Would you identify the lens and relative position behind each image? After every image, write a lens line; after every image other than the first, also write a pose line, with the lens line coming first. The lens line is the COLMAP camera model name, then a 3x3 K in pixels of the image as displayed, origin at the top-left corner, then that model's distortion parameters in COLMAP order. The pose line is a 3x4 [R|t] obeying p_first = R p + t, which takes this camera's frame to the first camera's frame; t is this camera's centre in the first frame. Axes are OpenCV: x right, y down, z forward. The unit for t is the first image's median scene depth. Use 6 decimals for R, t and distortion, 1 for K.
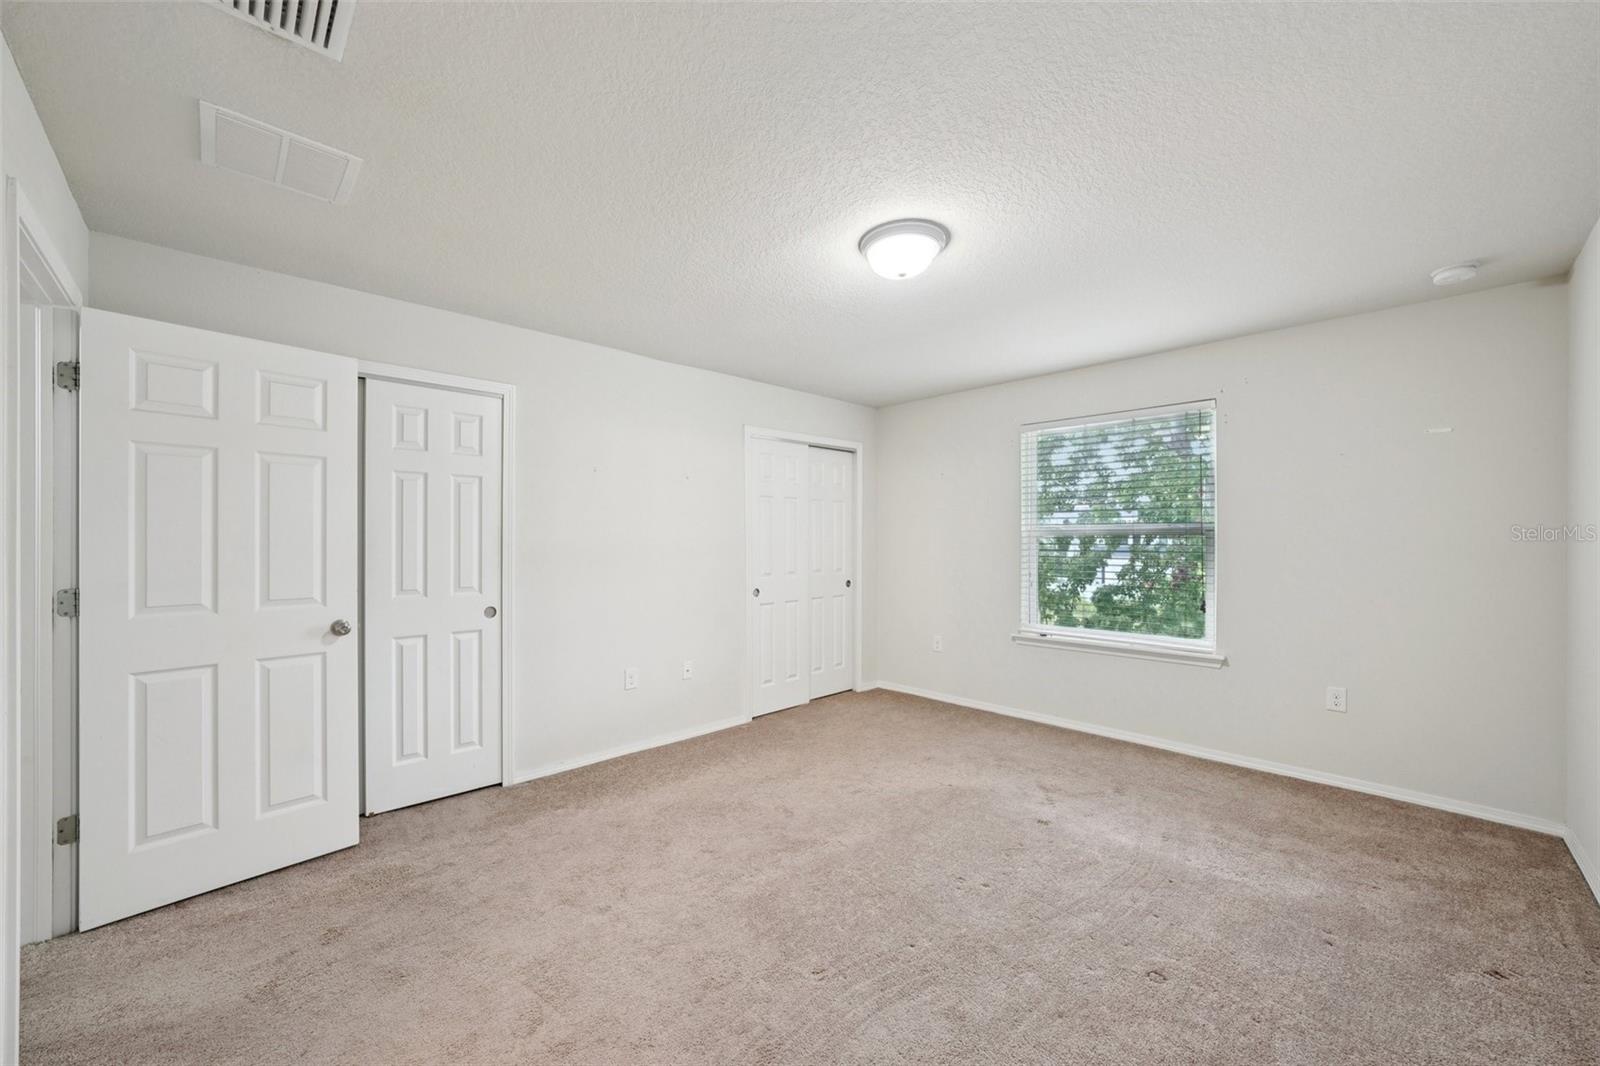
lens RADIAL K [[600.6, 0, 800.0], [0, 600.6, 533.0], [0, 0, 1]] dist [-0.000763, -0.000138]
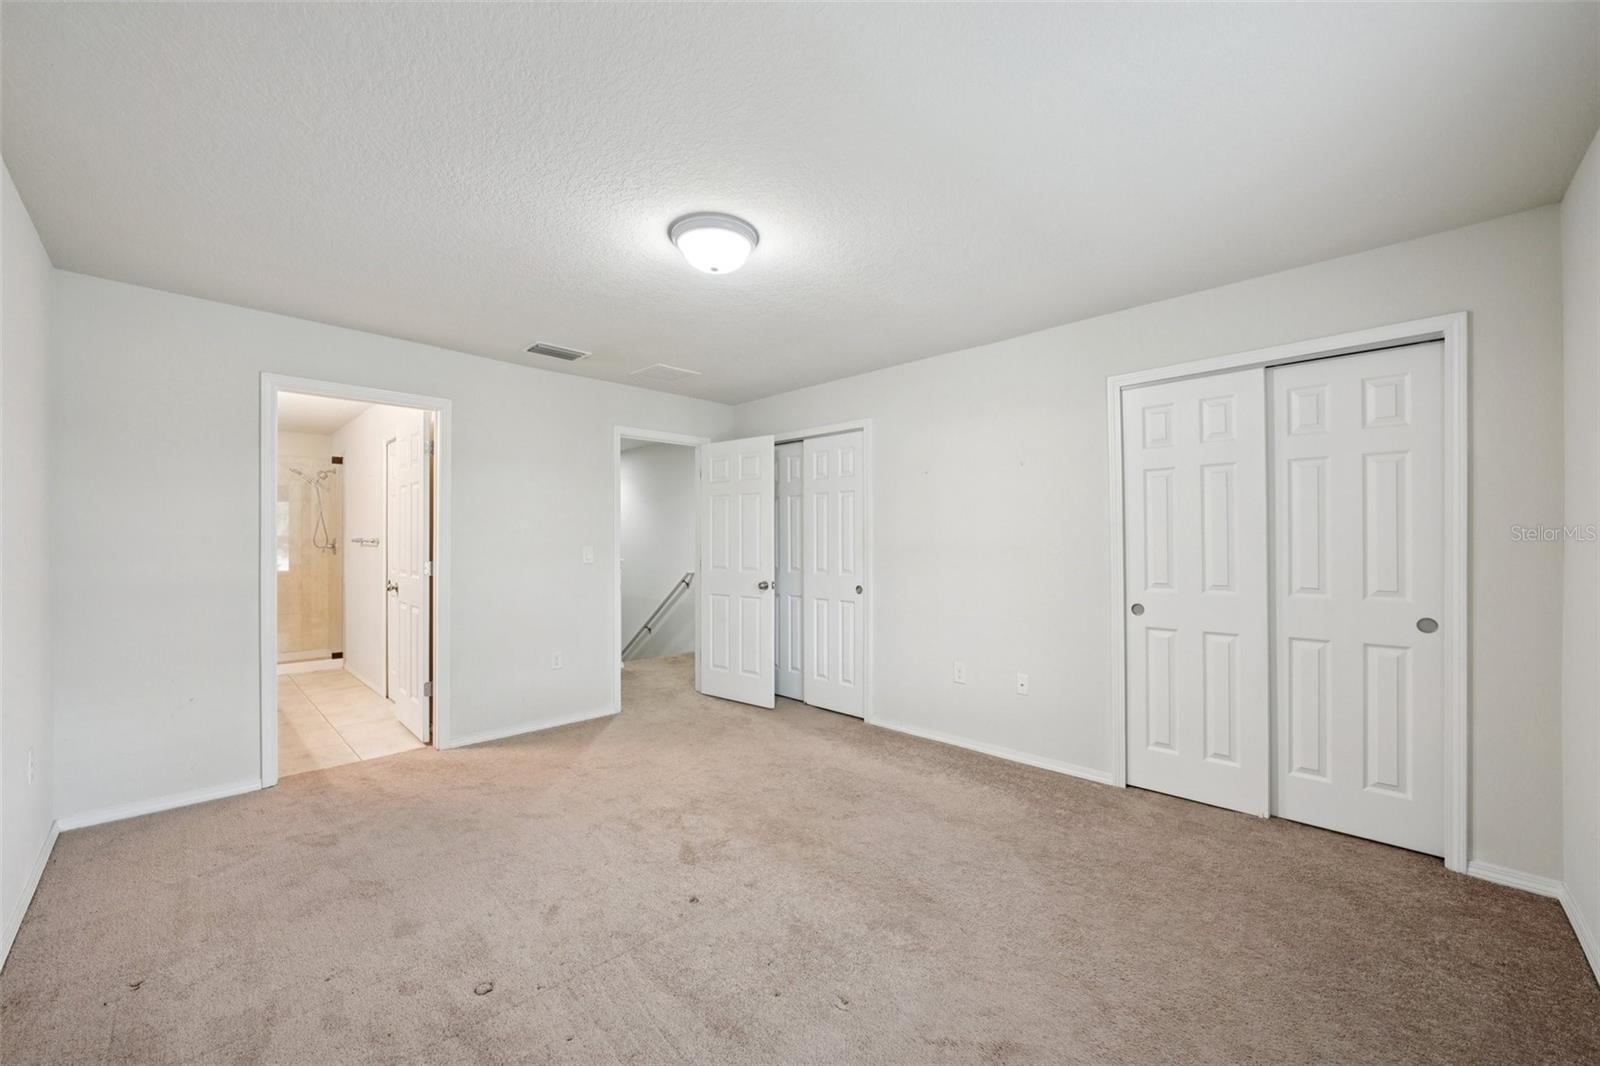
lens RADIAL K [[635.1, 0, 800.0], [0, 635.1, 533.0], [0, 0, 1]] dist [0.000584, 0.000028]
pose [[0.041941, -0.012444, -0.999043, 0.989292], [0.015648, 0.999808, -0.011796, 0.020236], [0.998998, -0.015138, 0.042128, 0.877719]]
